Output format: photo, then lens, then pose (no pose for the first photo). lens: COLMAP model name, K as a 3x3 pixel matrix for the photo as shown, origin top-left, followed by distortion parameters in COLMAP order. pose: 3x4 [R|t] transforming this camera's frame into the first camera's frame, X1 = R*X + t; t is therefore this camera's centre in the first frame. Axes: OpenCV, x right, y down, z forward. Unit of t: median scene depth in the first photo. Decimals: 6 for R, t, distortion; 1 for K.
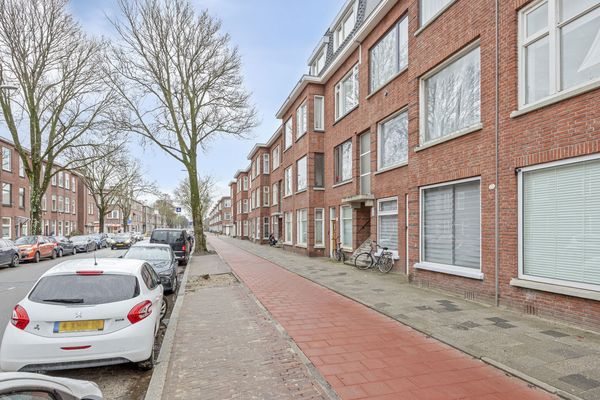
lens RADIAL K [[344.9, 0, 298.6], [0, 344.9, 228.9], [0, 0, 1]] dist [0.001355, 0.000722]
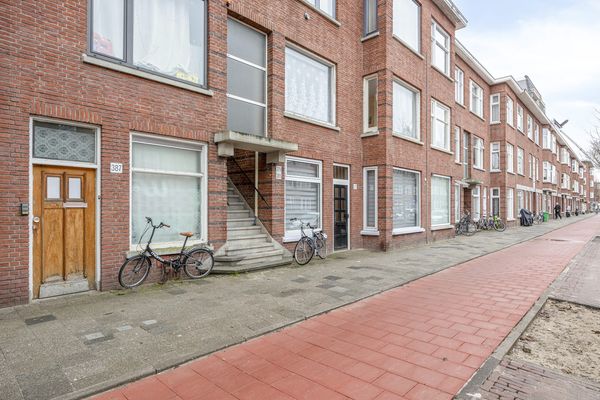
lens RADIAL K [[338.5, 0, 303.0], [0, 338.5, 205.5], [0, 0, 1]] dist [-0.002494, 0.000631]
pose [[-0.516145, 0.003237, 0.856495, -0.327112], [-0.000020, 0.999993, -0.003792, 0.011845], [-0.856501, -0.001974, -0.516142, 1.259378]]
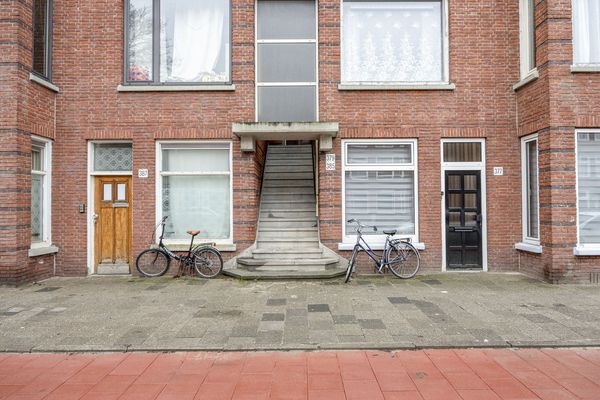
lens RADIAL K [[331.9, 0, 310.7], [0, 331.9, 199.6], [0, 0, 1]] dist [-0.001598, 0.000406]
pose [[0.270910, 0.011806, 0.962532, -0.251572], [0.007571, 0.999868, -0.014395, 0.011099], [-0.962575, 0.011187, 0.270785, 0.883669]]
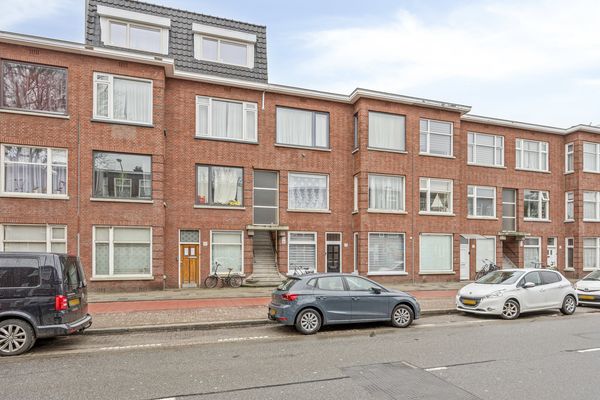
lens RADIAL K [[330.7, 0, 300.5], [0, 330.7, 252.8], [0, 0, 1]] dist [-0.002912, -0.000285]
pose [[-0.015489, 0.000342, 0.999880, -0.961230], [-0.000750, 1.000000, -0.000354, -0.004794], [-0.999880, -0.000755, -0.015489, 0.942923]]
